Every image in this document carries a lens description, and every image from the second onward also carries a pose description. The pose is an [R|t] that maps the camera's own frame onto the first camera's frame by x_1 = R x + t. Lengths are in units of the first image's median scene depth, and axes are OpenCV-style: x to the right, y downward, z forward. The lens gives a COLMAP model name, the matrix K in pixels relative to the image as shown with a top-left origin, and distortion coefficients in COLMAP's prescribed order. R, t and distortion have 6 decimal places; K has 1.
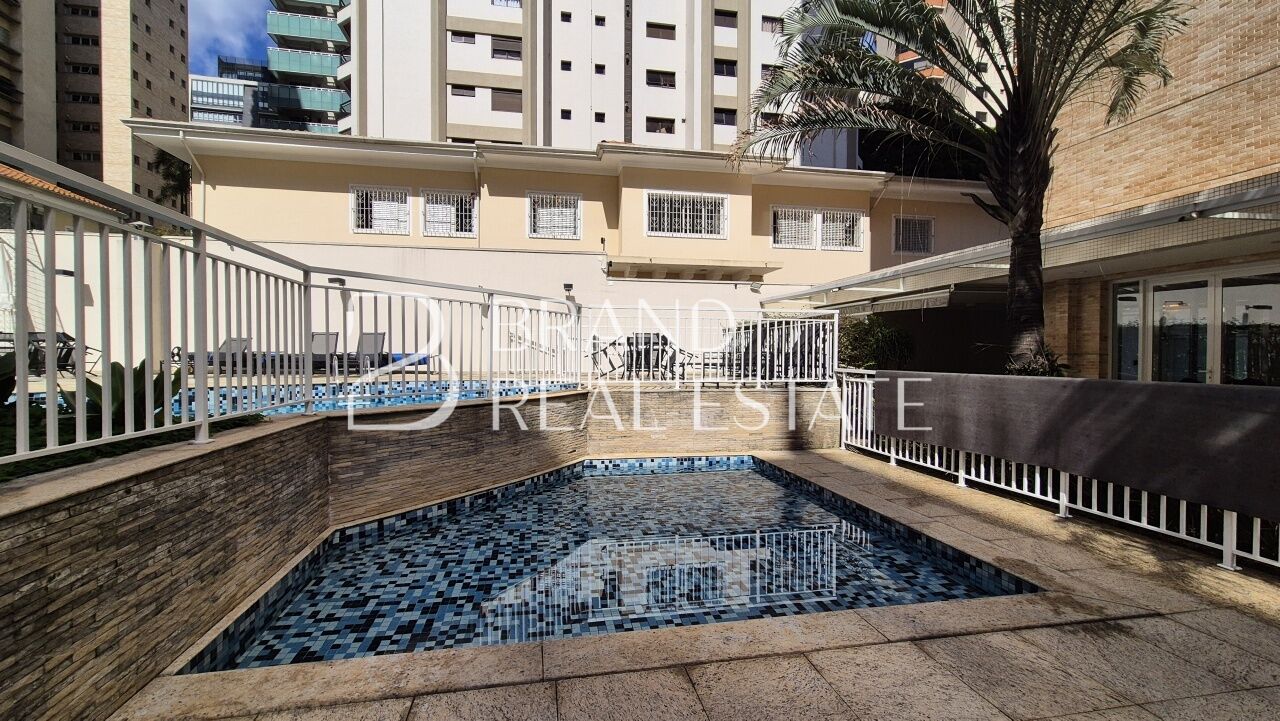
lens RADIAL K [[513.6, 0, 635.0], [0, 513.6, 359.2], [0, 0, 1]] dist [-0.013109, -0.000074]
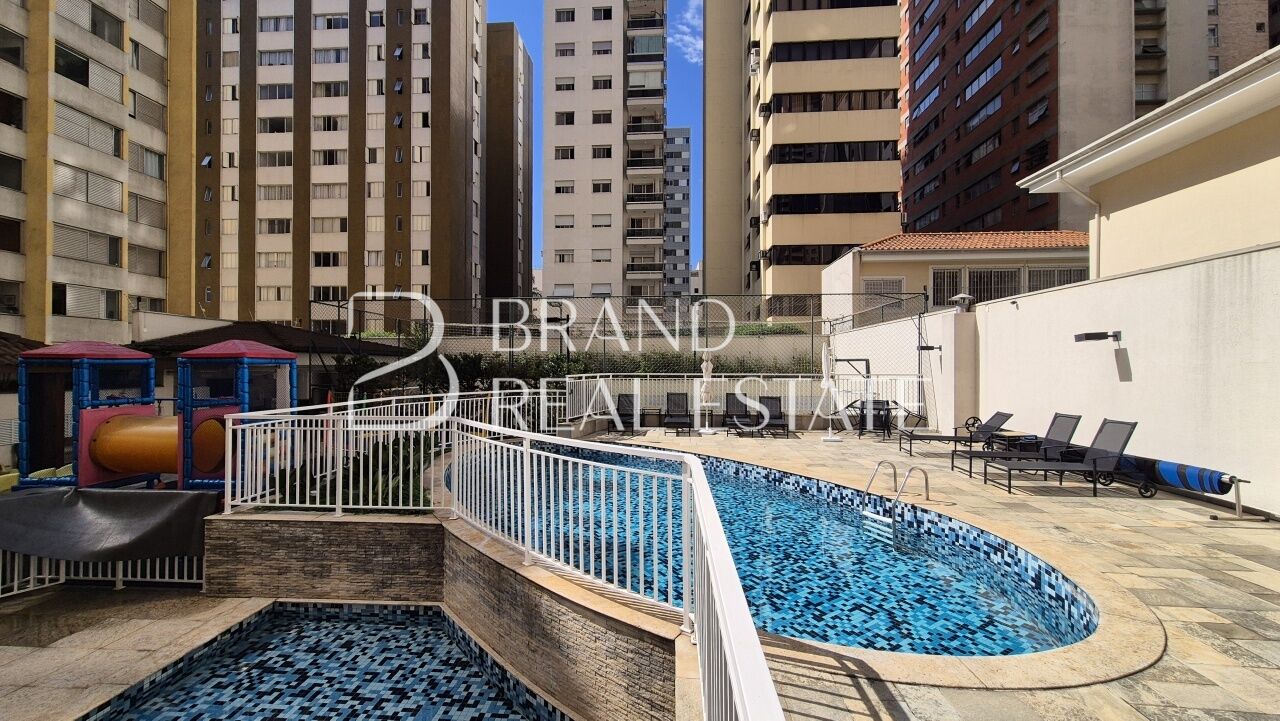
lens RADIAL K [[513.6, 0, 636.2], [0, 513.6, 361.3], [0, 0, 1]] dist [-0.013109, -0.000074]
pose [[-0.267349, -0.011650, -0.963529, 0.715017], [-0.013523, 0.999874, -0.008337, -0.384829], [0.963505, 0.010801, -0.267473, 2.133267]]
